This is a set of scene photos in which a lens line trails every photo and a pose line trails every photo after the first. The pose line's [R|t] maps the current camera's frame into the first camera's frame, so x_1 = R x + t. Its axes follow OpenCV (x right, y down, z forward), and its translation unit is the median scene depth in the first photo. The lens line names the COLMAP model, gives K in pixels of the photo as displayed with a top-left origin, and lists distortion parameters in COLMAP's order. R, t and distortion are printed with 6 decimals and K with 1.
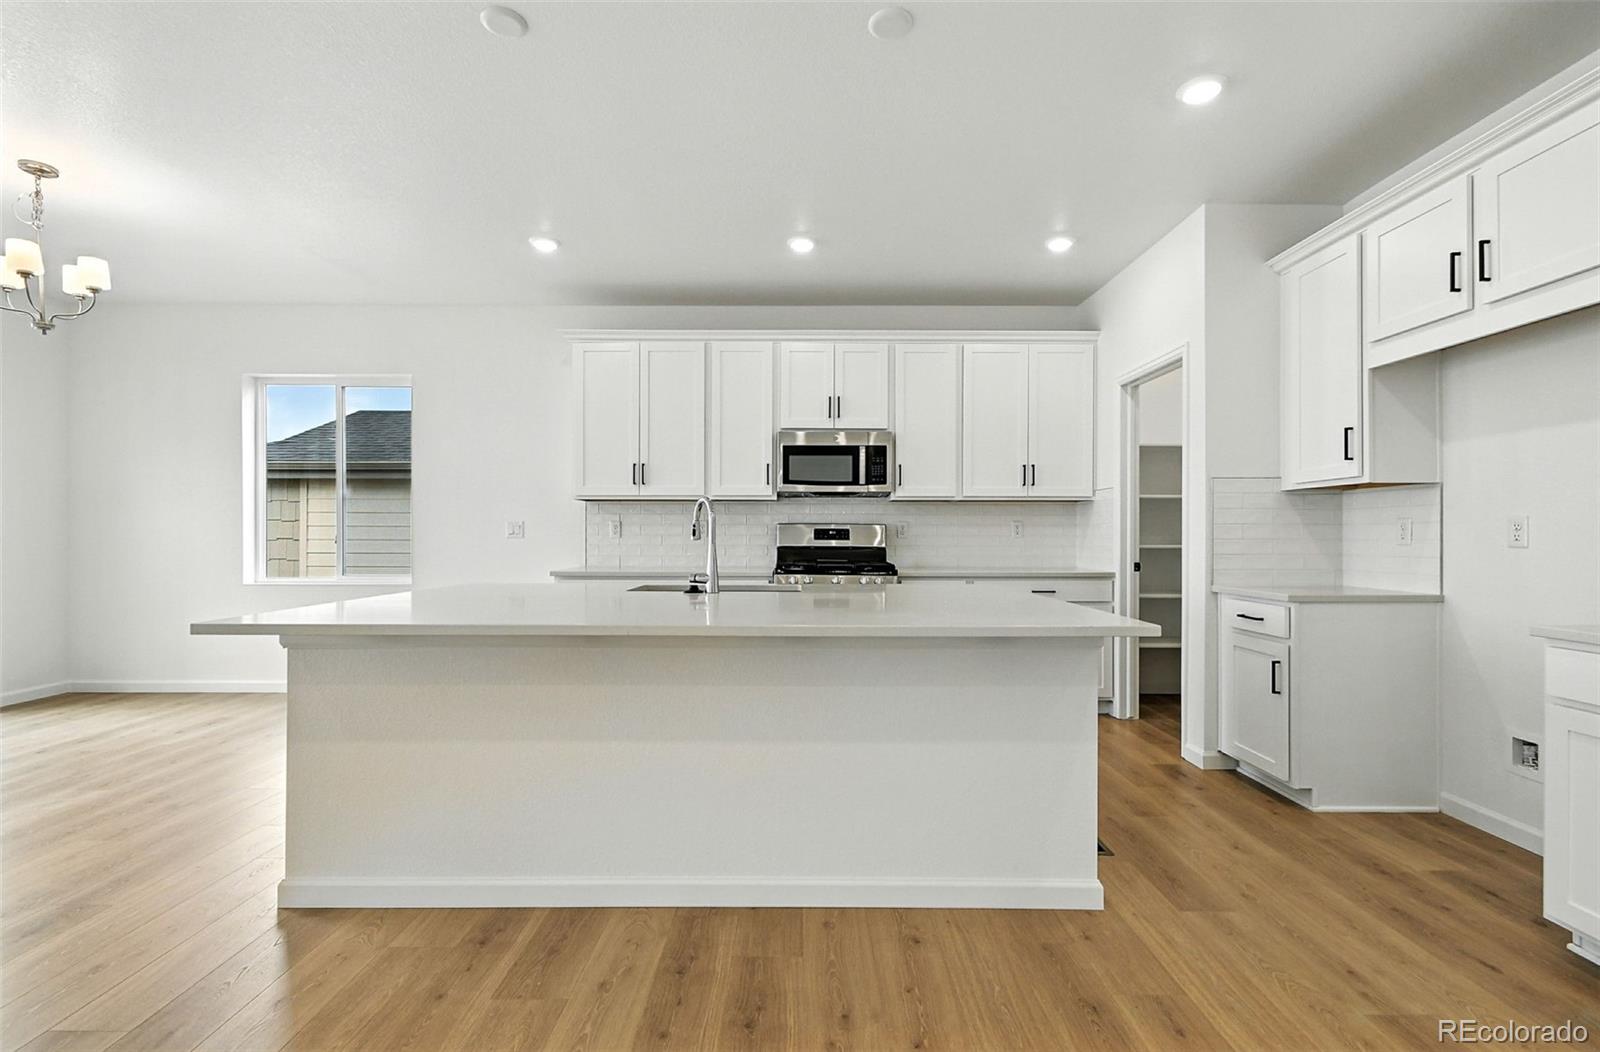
lens RADIAL K [[720.6, 0, 800.0], [0, 720.6, 526.0], [0, 0, 1]] dist [-0.000523, -0.000143]
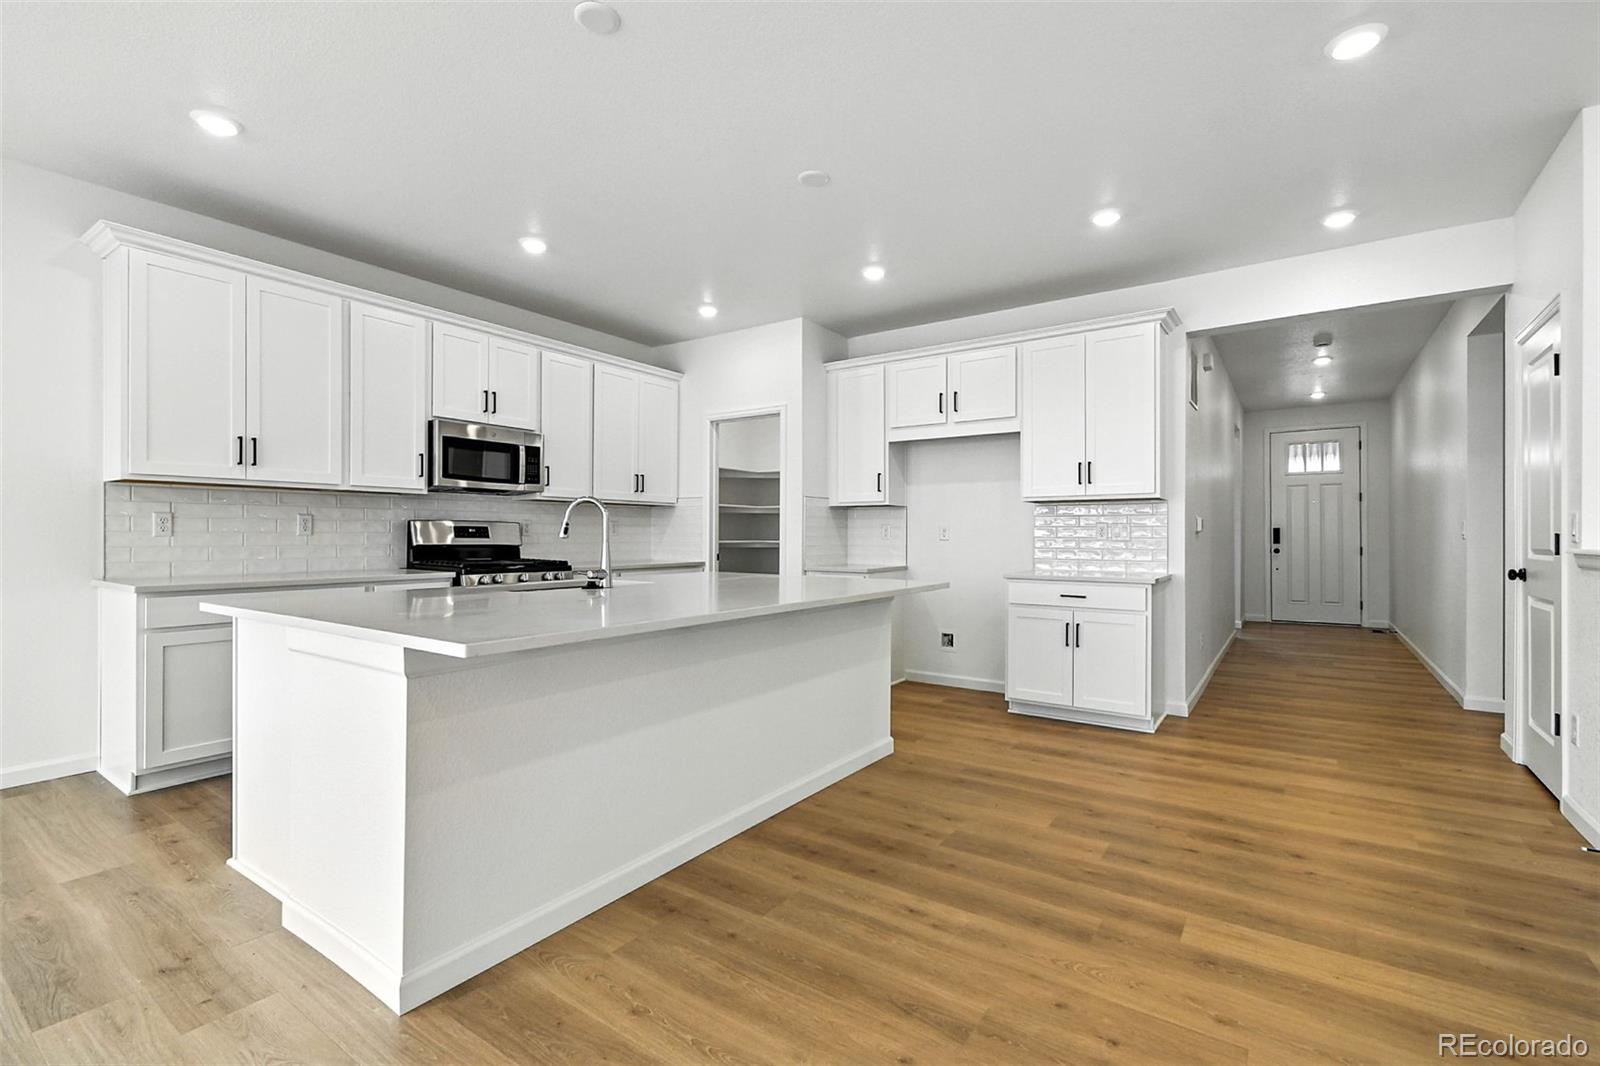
lens RADIAL K [[714.9, 0, 800.0], [0, 714.9, 533.0], [0, 0, 1]] dist [0.000080, -0.000384]
pose [[0.569646, 0.002530, 0.821887, -0.544929], [-0.013073, 0.999897, 0.005983, 0.001281], [-0.821787, -0.014153, 0.569620, 0.107489]]
